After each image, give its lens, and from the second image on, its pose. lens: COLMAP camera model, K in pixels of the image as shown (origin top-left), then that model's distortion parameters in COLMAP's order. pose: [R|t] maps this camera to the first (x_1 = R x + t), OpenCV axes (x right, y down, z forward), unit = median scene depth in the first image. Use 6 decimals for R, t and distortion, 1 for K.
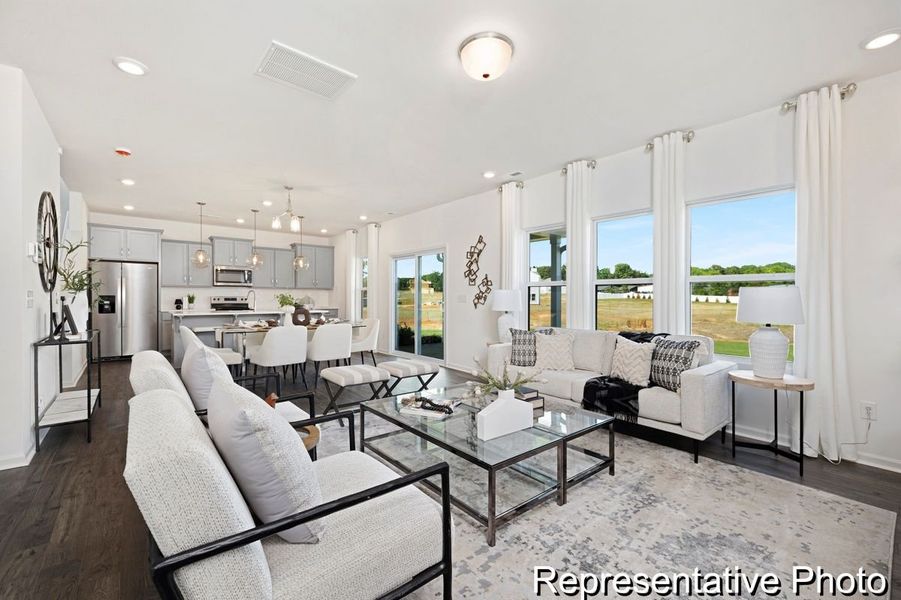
lens RADIAL K [[382.2, 0, 450.0], [0, 382.2, 302.6], [0, 0, 1]] dist [0.001924, 0.001452]
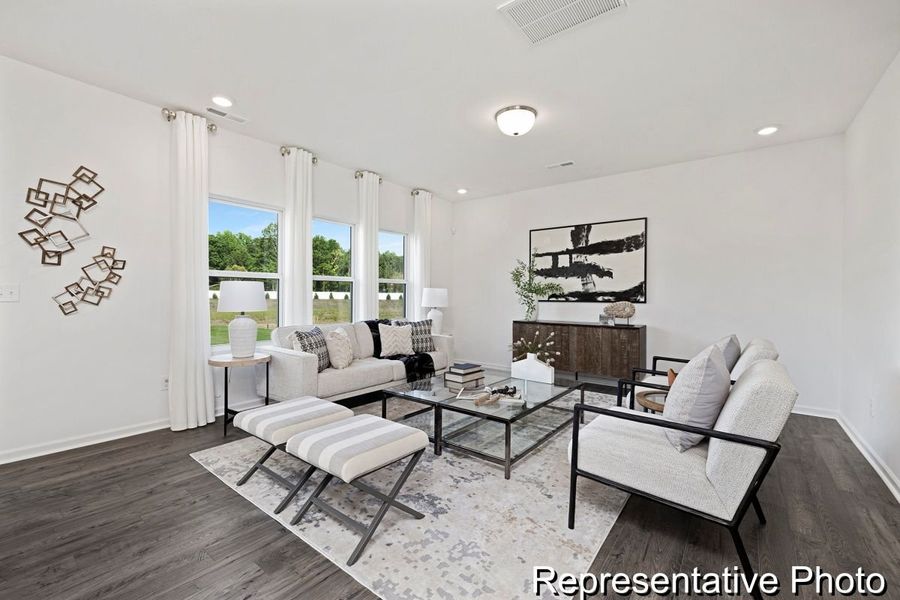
lens RADIAL K [[381.8, 0, 443.0], [0, 381.8, 299.0], [0, 0, 1]] dist [0.001924, 0.001452]
pose [[-0.217286, -0.013722, 0.976012, -0.506073], [0.004160, 0.999879, 0.014984, -0.009037], [-0.976099, 0.007316, -0.217202, 0.642269]]
